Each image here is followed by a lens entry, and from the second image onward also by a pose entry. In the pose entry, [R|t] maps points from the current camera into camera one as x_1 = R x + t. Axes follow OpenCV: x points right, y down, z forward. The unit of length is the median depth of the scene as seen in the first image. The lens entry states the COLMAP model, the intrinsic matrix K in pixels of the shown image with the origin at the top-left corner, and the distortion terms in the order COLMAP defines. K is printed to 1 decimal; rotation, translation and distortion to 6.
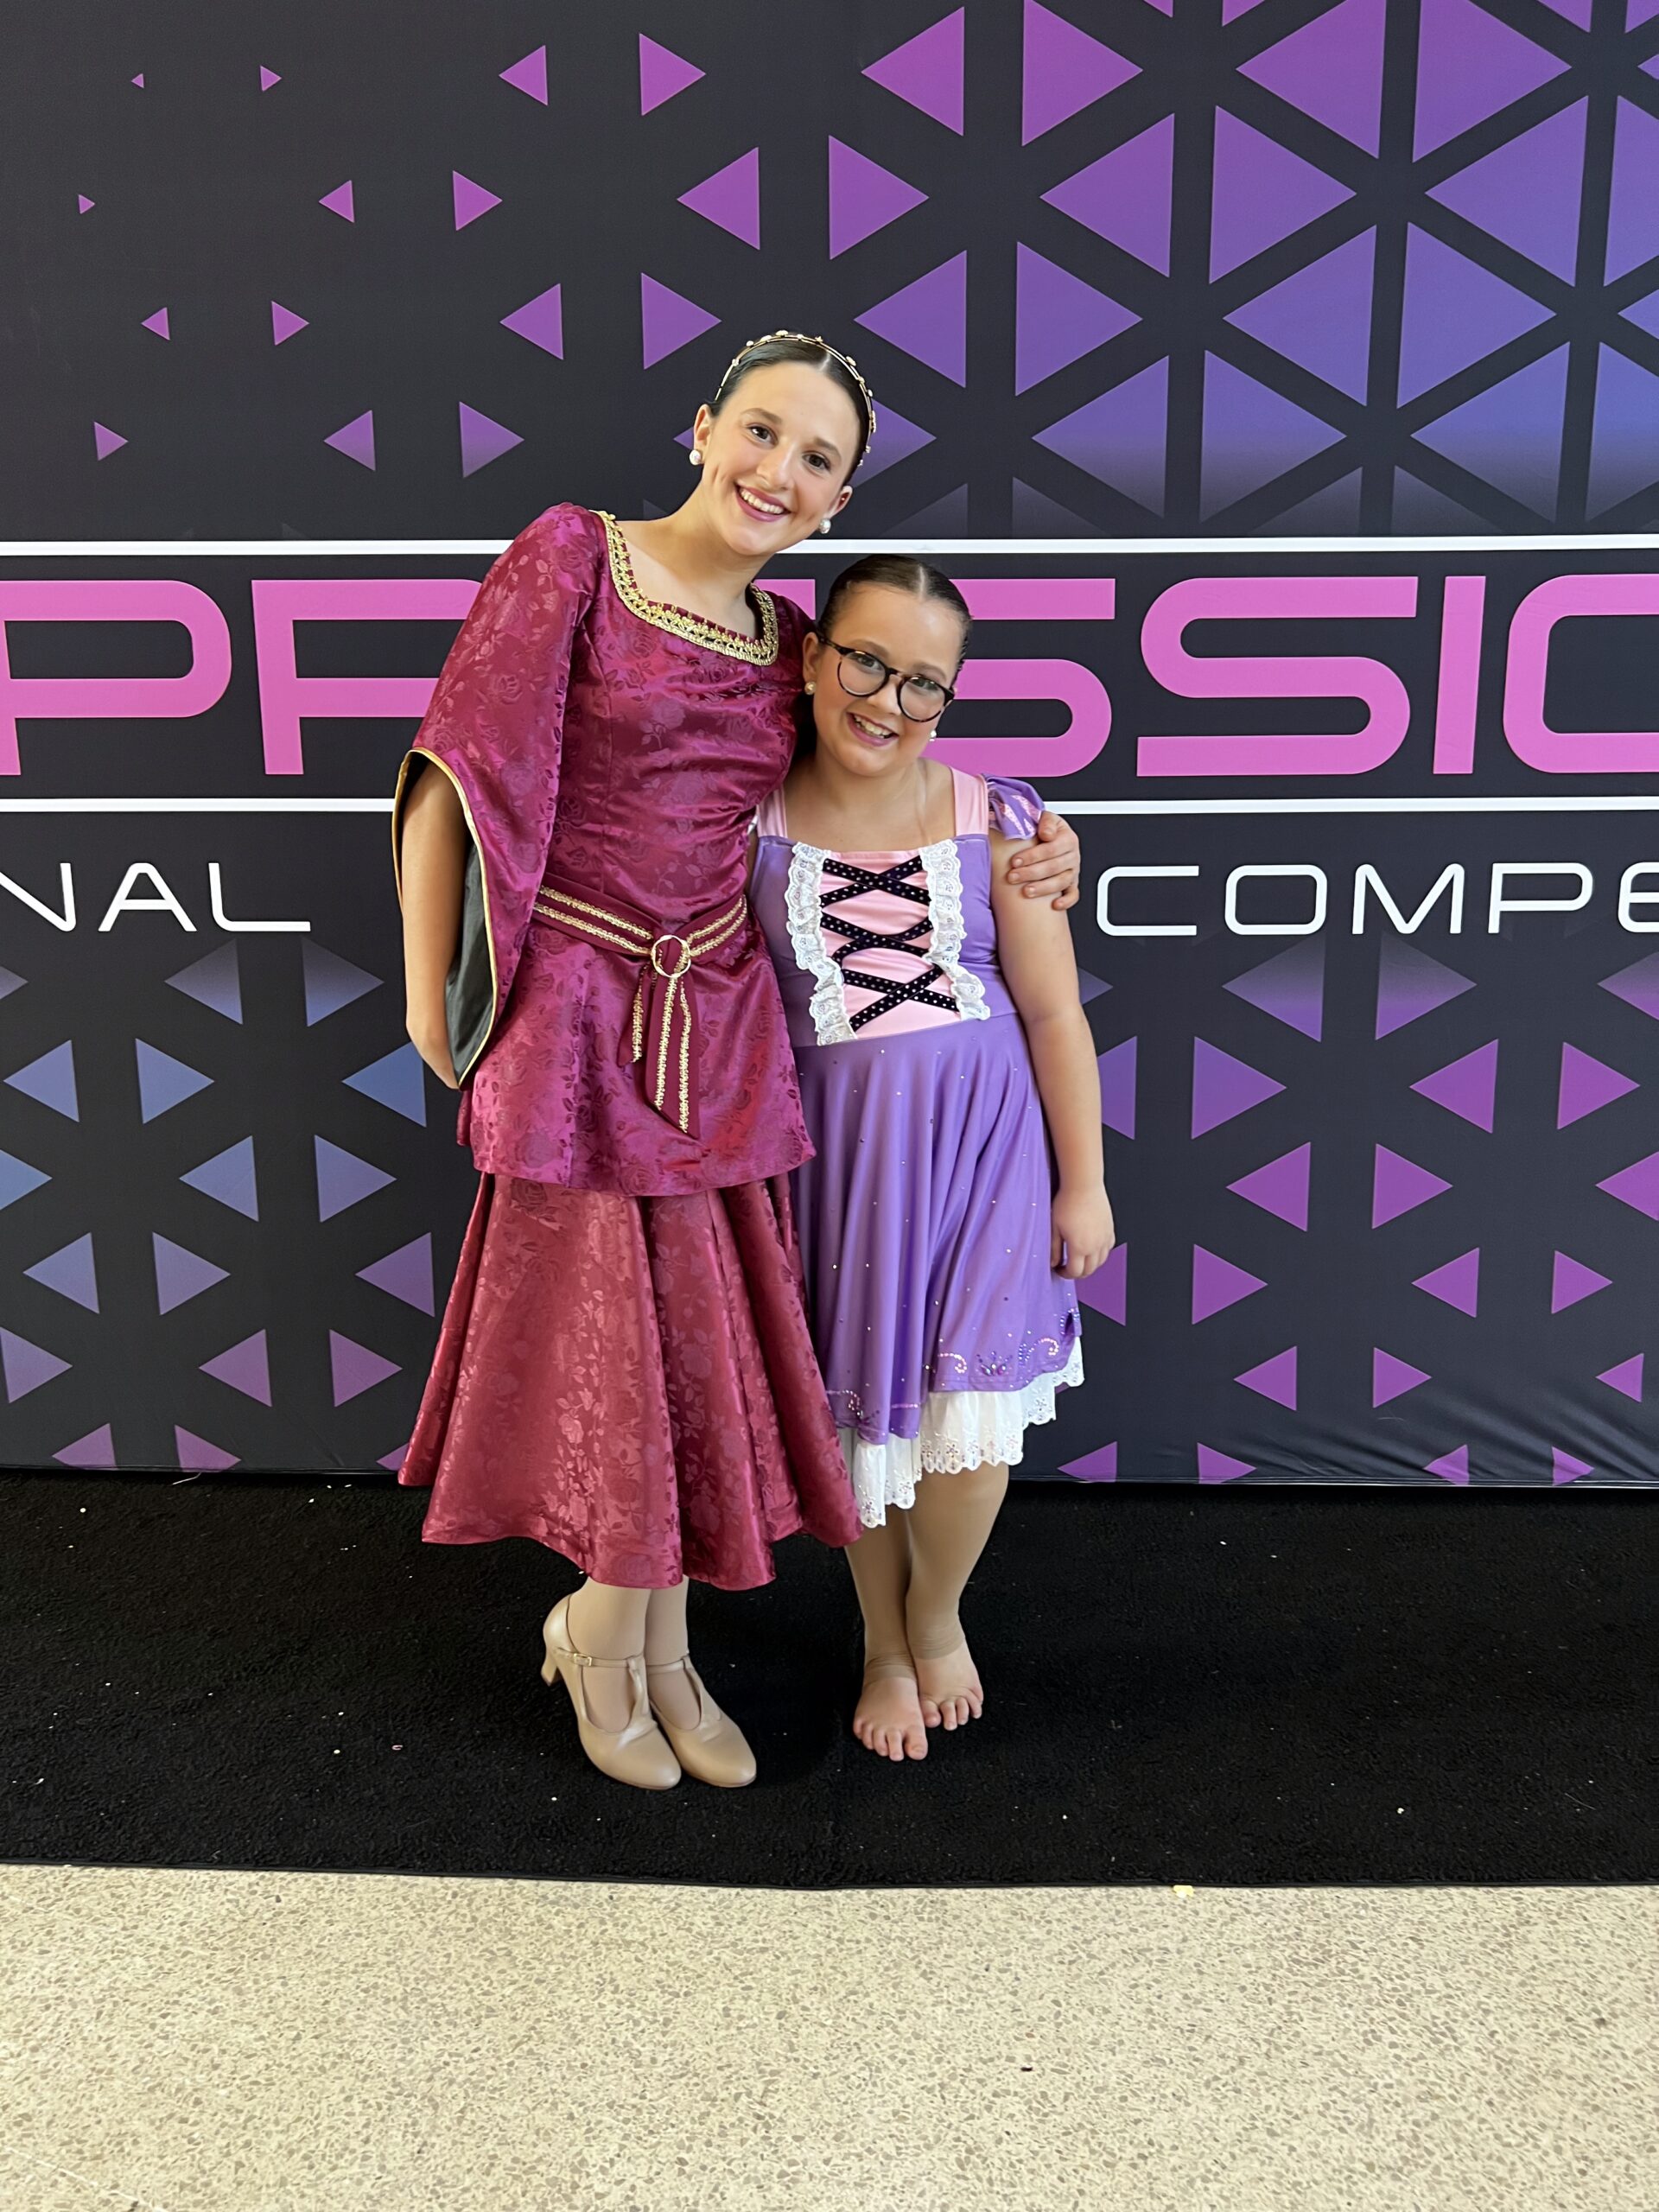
lens RADIAL K [[1703.8, 0, 827.0], [0, 1703.8, 1083.6], [0, 0, 1]] dist [0.035217, -0.011760]
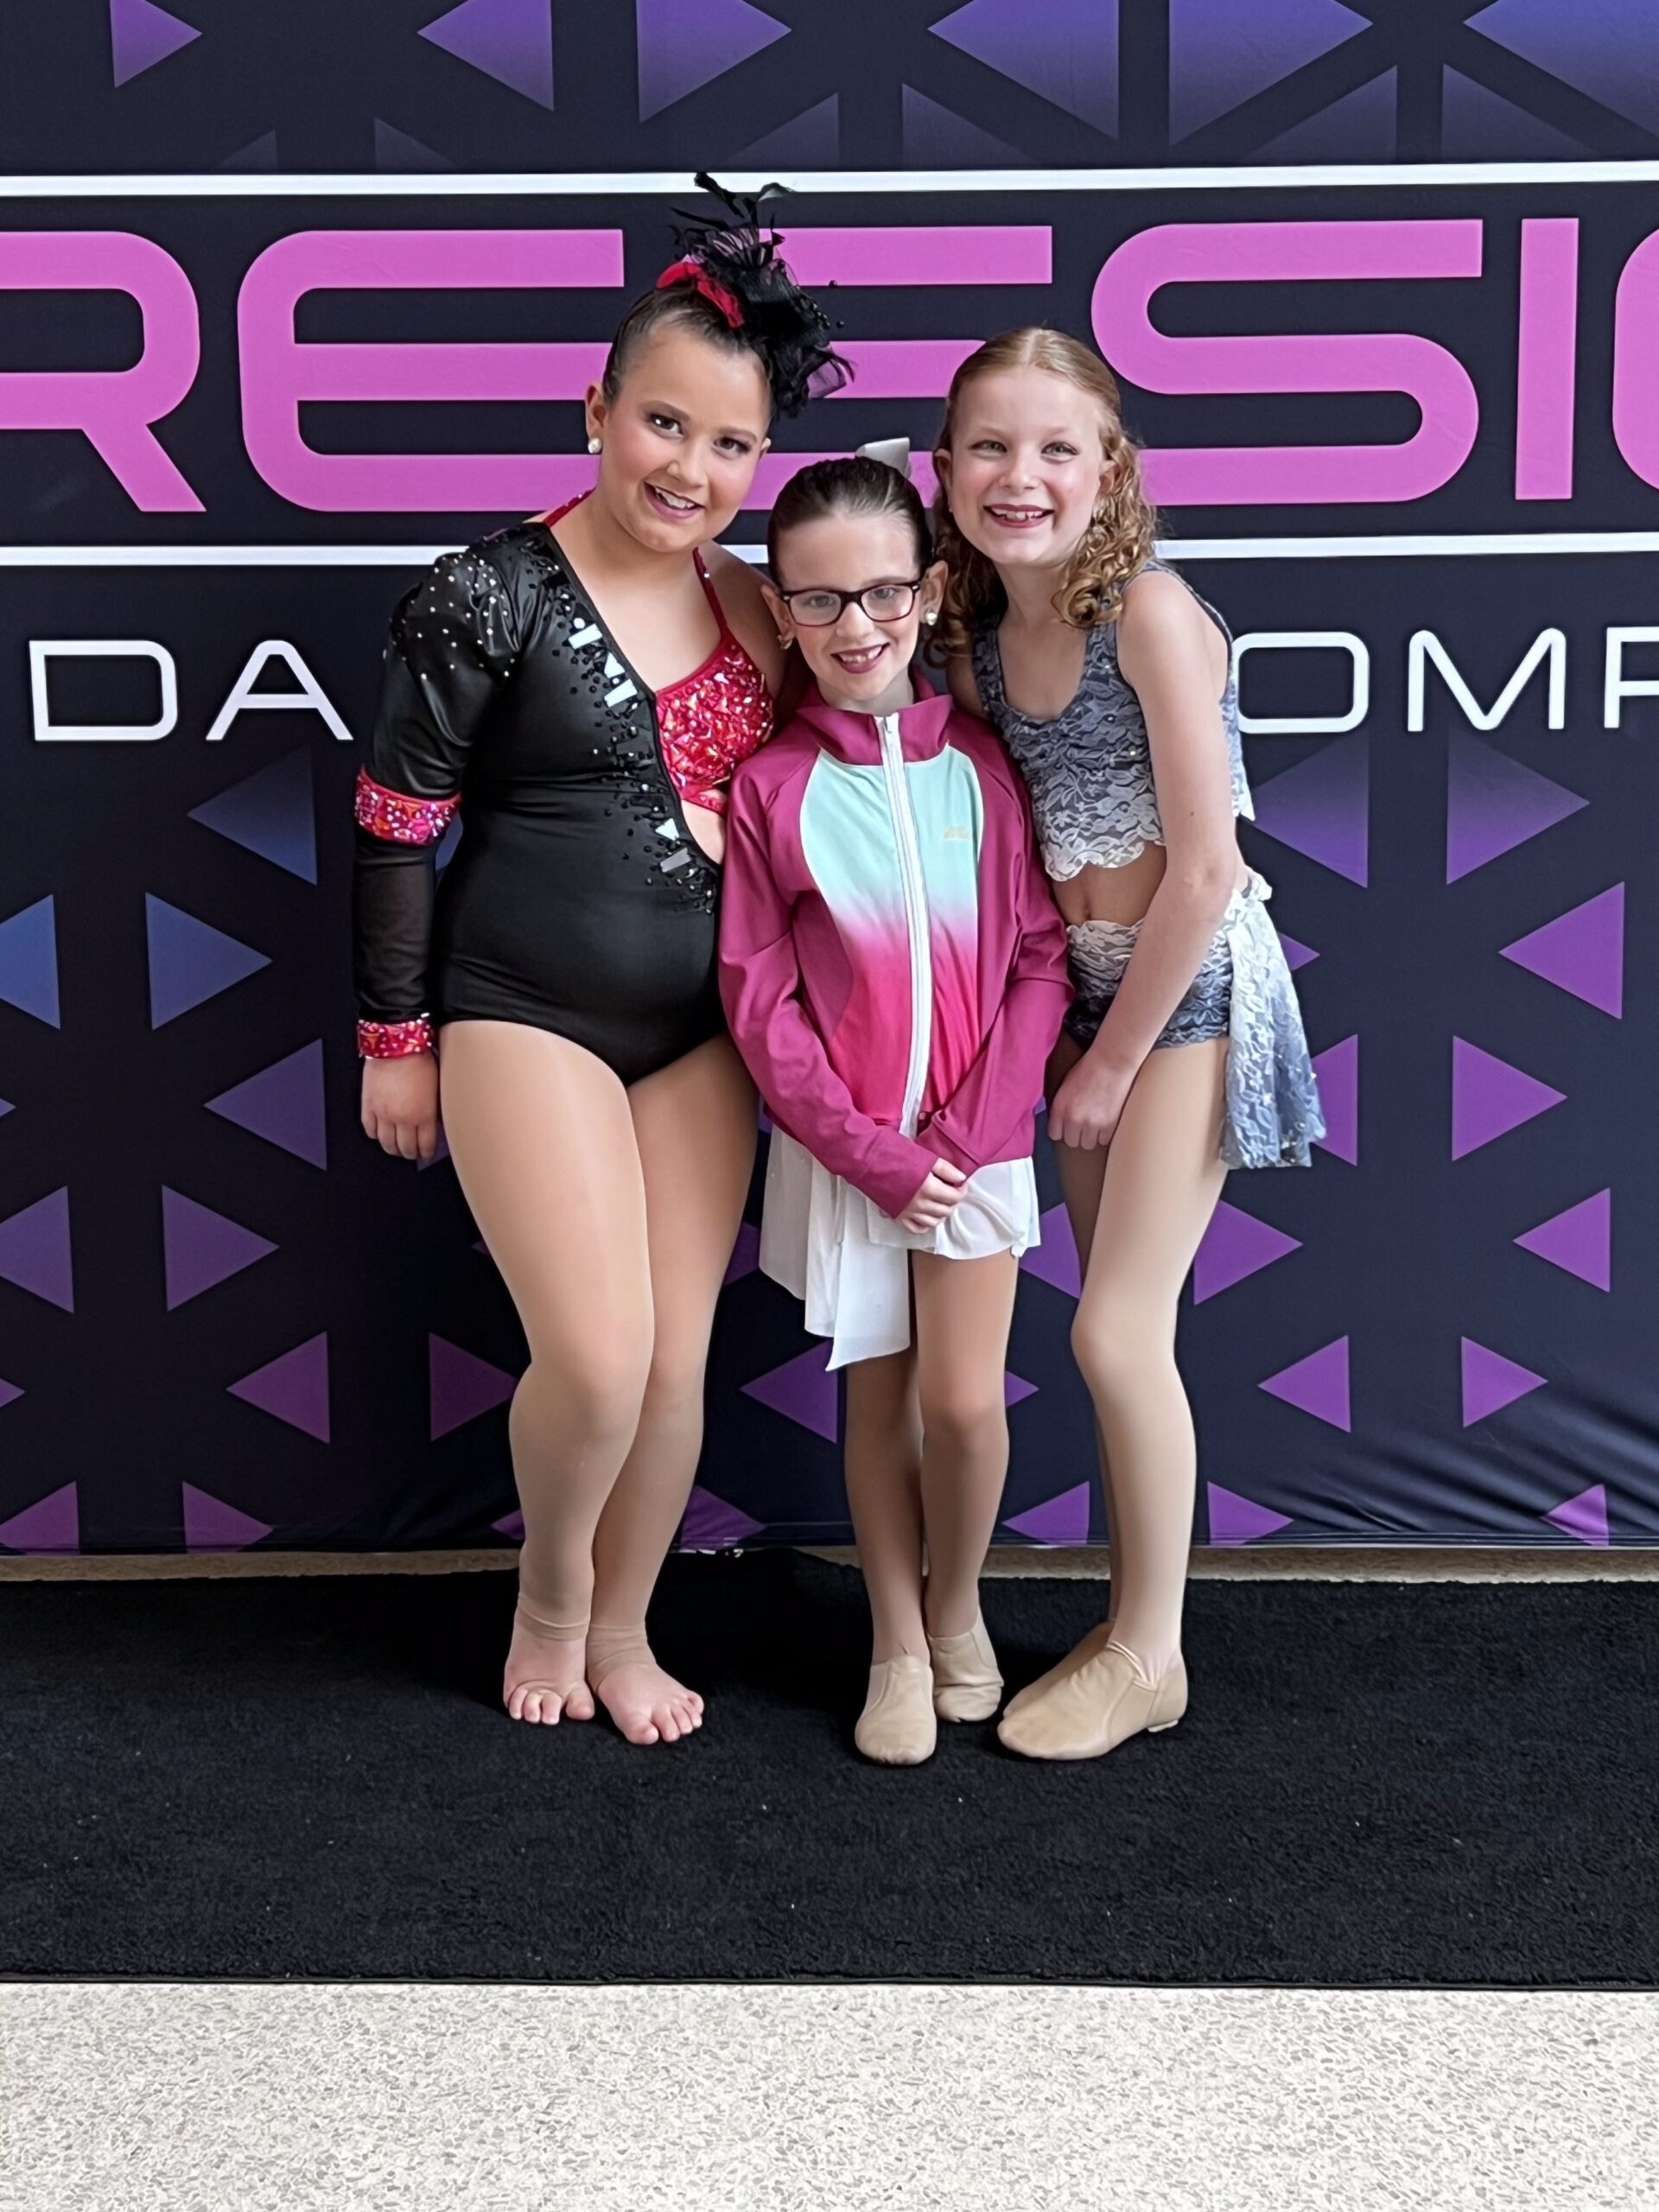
lens RADIAL K [[4301.0, 0, 903.2], [0, 4301.0, 1138.5], [0, 0, 1]] dist [0.108350, 0.000000]
pose [[0.999721, -0.011406, 0.020668, 0.067376], [0.012064, 0.999416, -0.031969, 0.136868], [-0.020291, 0.032210, 0.999275, -0.769333]]
